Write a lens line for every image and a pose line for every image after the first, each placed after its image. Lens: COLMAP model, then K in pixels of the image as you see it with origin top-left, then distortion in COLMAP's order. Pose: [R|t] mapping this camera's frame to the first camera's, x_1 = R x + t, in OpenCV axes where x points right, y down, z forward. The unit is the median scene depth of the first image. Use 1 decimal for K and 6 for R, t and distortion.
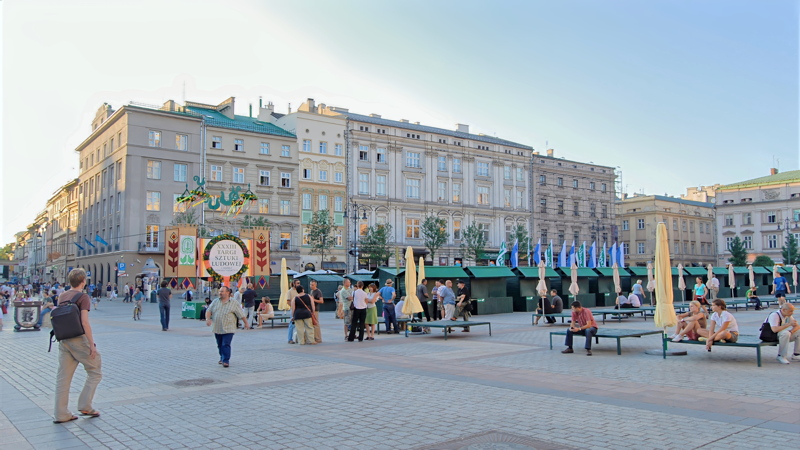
lens RADIAL K [[654.0, 0, 400.0], [0, 654.0, 225.0], [0, 0, 1]] dist [0.003586, -0.001069]
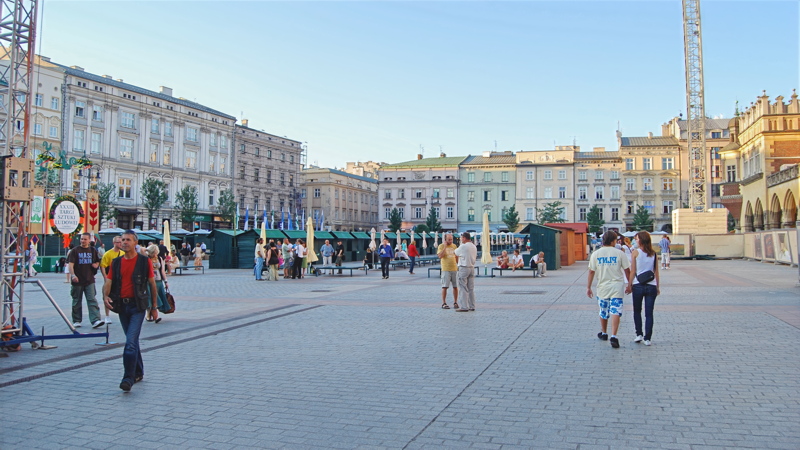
lens RADIAL K [[654.0, 0, 400.0], [0, 654.0, 225.0], [0, 0, 1]] dist [0.003586, -0.001069]
pose [[0.863766, 0.026733, 0.503184, -0.107724], [-0.056523, 0.997430, 0.044038, -0.005746], [-0.500713, -0.066480, 0.863056, -0.081532]]
